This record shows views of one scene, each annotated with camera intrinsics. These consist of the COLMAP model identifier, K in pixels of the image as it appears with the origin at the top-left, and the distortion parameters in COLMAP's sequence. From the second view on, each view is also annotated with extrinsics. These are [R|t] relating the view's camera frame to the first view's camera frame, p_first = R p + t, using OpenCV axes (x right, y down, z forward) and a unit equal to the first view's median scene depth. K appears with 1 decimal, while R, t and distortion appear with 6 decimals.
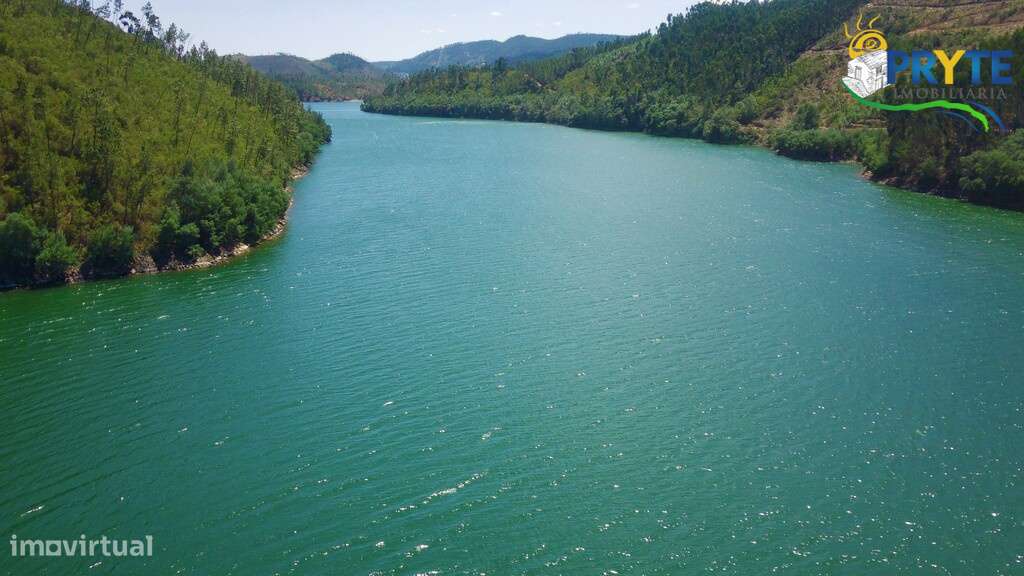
lens RADIAL K [[883.7, 0, 512.0], [0, 883.7, 288.0], [0, 0, 1]] dist [0.101026, -0.333951]
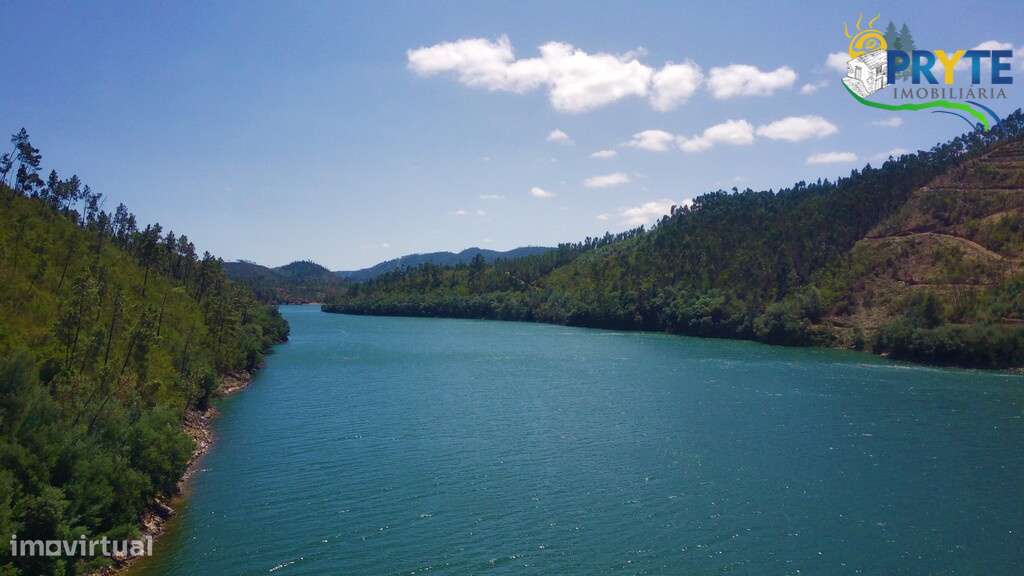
lens RADIAL K [[859.1, 0, 512.0], [0, 859.1, 288.0], [0, 0, 1]] dist [0.130607, -0.297863]
pose [[0.998423, 0.009155, 0.055389, -0.035322], [0.003787, 0.973385, -0.229144, -0.024257], [-0.056013, 0.228992, 0.971815, 0.170475]]
